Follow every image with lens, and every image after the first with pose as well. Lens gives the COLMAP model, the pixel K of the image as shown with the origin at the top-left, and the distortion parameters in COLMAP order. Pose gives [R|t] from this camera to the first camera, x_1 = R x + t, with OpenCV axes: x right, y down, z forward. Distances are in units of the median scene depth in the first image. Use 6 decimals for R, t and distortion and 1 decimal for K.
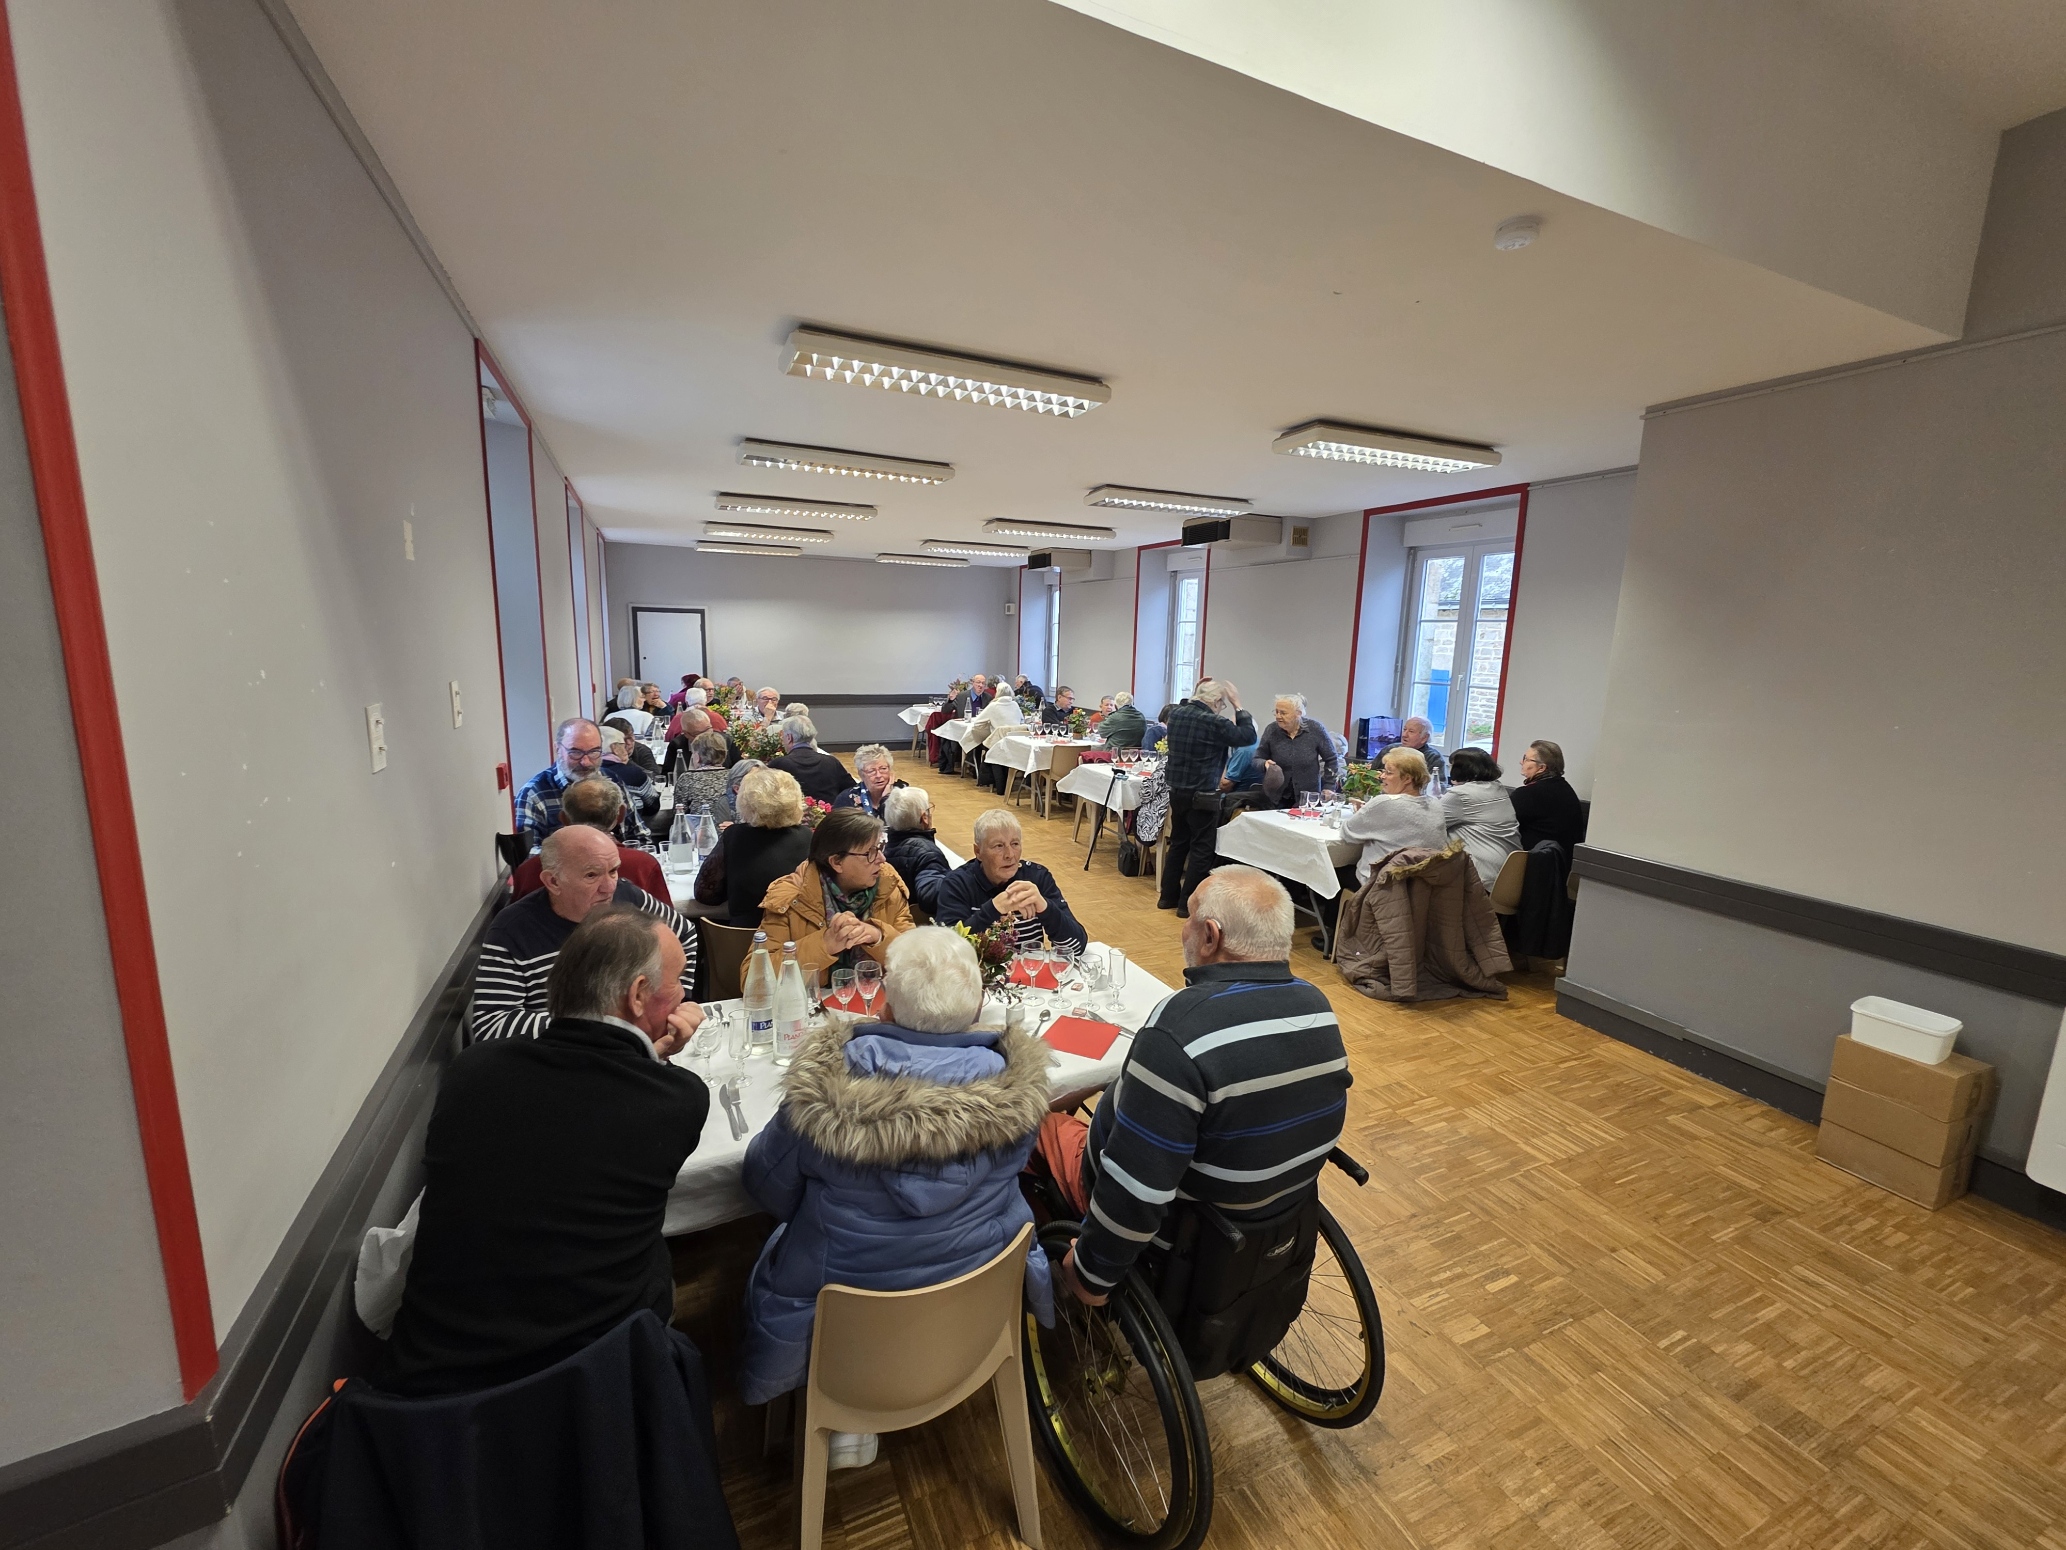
lens RADIAL K [[822.4, 0, 1033.0], [0, 822.4, 775.0], [0, 0, 1]] dist [0.004492, -0.000192]
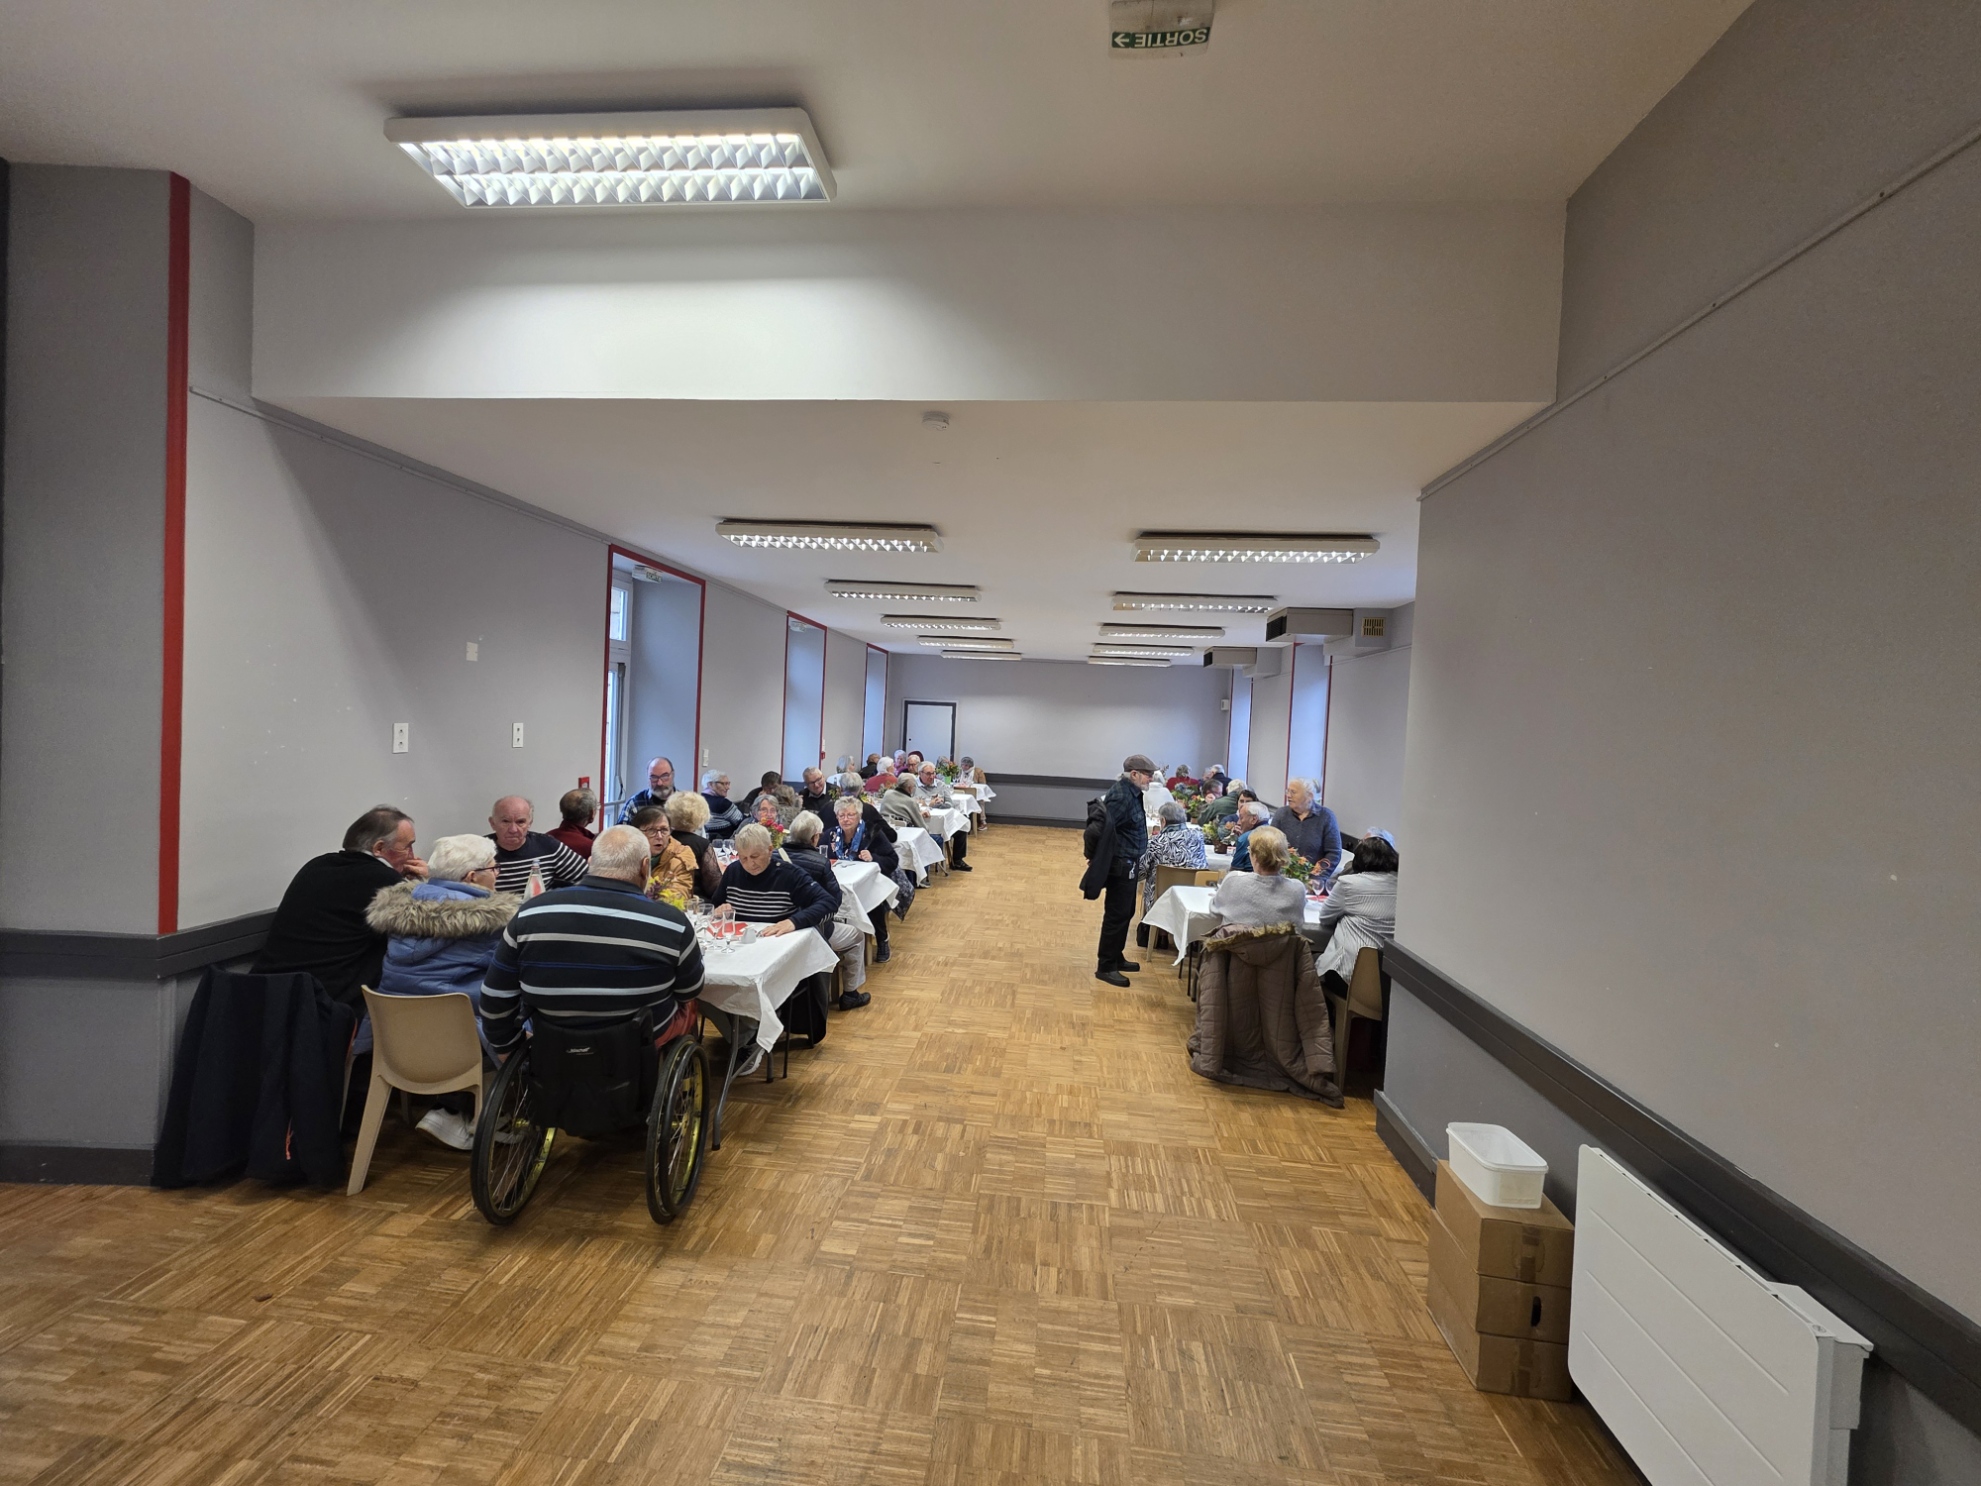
lens RADIAL K [[796.4, 0, 990.5], [0, 796.4, 743.0], [0, 0, 1]] dist [-0.001770, -0.000159]
pose [[0.867782, 0.030482, -0.496010, 0.676130], [-0.109163, 0.985430, -0.130425, 0.031232], [0.484808, 0.167327, 0.858466, -0.017715]]
